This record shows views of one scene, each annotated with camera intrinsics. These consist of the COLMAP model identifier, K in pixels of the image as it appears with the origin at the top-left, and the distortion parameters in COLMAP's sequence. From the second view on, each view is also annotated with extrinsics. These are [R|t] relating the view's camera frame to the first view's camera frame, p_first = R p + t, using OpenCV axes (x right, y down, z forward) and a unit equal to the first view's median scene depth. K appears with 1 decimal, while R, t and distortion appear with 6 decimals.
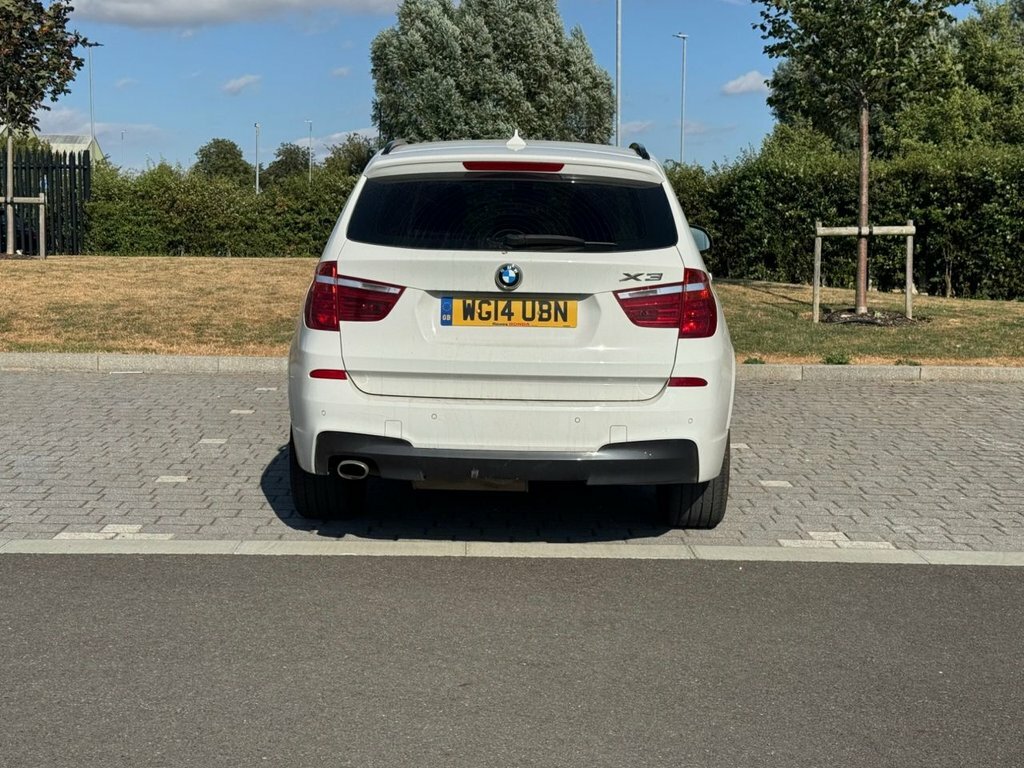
lens RADIAL K [[1547.9, 0, 512.0], [0, 1547.9, 384.0], [0, 0, 1]] dist [0.199655, -0.771734]
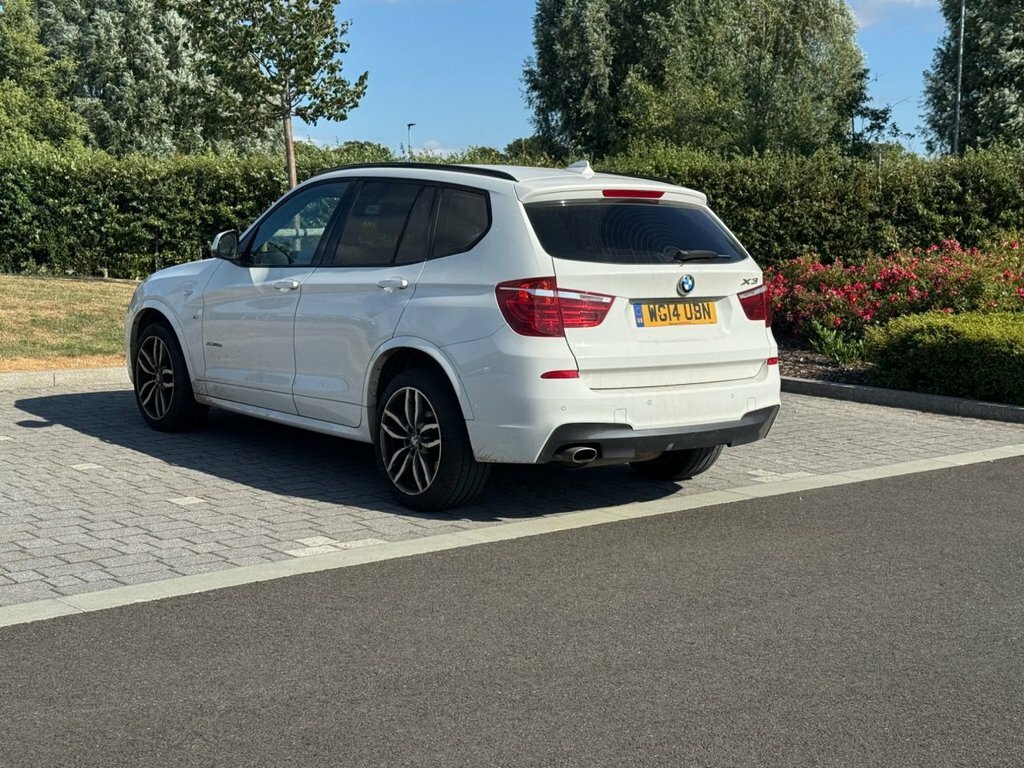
lens RADIAL K [[1547.9, 0, 512.0], [0, 1547.9, 384.0], [0, 0, 1]] dist [0.199655, -0.771734]
pose [[0.761997, -0.074776, 0.643249, -0.898313], [0.068261, 0.997052, 0.035042, -0.042715], [-0.643973, 0.017207, 0.764855, 0.141873]]
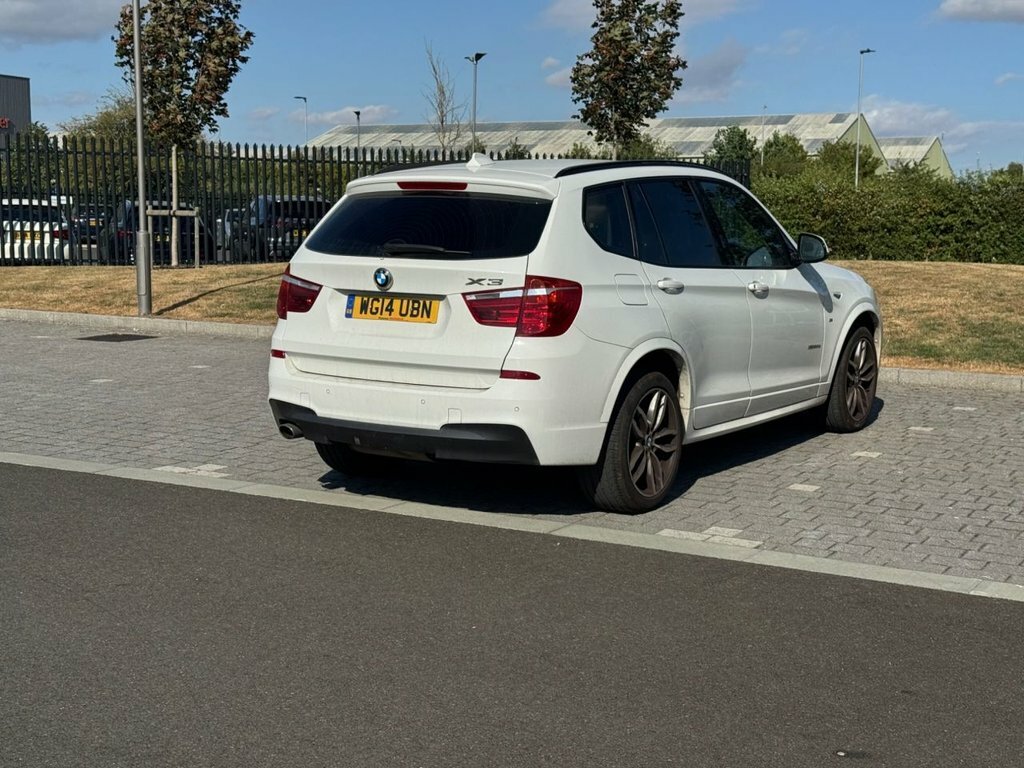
lens RADIAL K [[1547.9, 0, 512.0], [0, 1547.9, 384.0], [0, 0, 1]] dist [0.199655, -0.771734]
pose [[0.859373, 0.055825, -0.508293, 0.688116], [-0.055888, 0.998322, 0.015154, -0.011676], [0.508286, 0.015385, 0.861051, 0.019453]]
